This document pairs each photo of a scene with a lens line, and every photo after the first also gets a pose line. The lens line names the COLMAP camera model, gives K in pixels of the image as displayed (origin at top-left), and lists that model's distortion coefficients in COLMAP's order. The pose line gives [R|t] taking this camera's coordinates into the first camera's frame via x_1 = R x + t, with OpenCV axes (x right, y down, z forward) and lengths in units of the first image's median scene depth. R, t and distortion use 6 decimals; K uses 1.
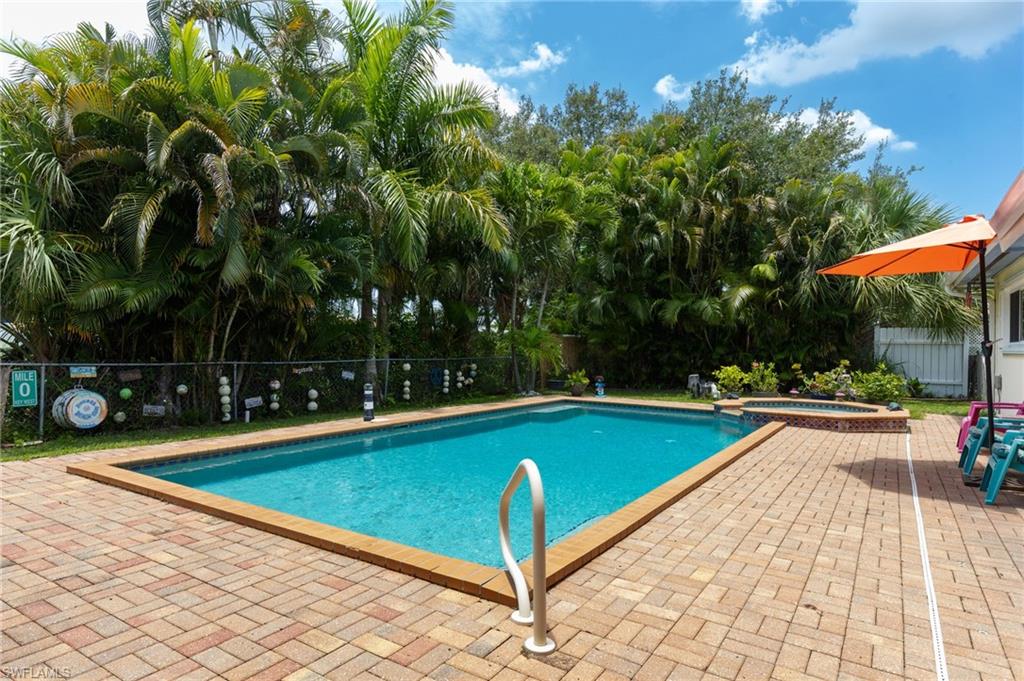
lens RADIAL K [[576.9, 0, 512.0], [0, 576.9, 340.5], [0, 0, 1]] dist [0.001408, 0.000122]
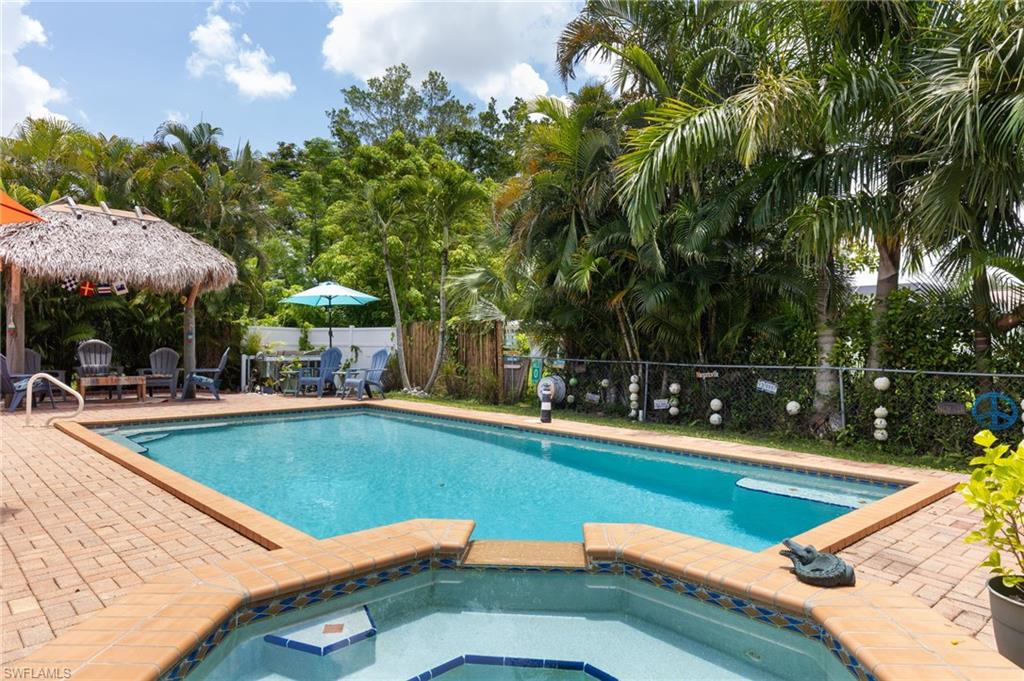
lens RADIAL K [[672.6, 0, 512.0], [0, 672.6, 340.5], [0, 0, 1]] dist [0.003956, 0.000920]
pose [[-0.238039, -0.017406, -0.971100, 0.727193], [-0.003248, 0.999848, -0.017125, 0.020976], [0.971250, -0.000922, -0.238060, 1.046874]]
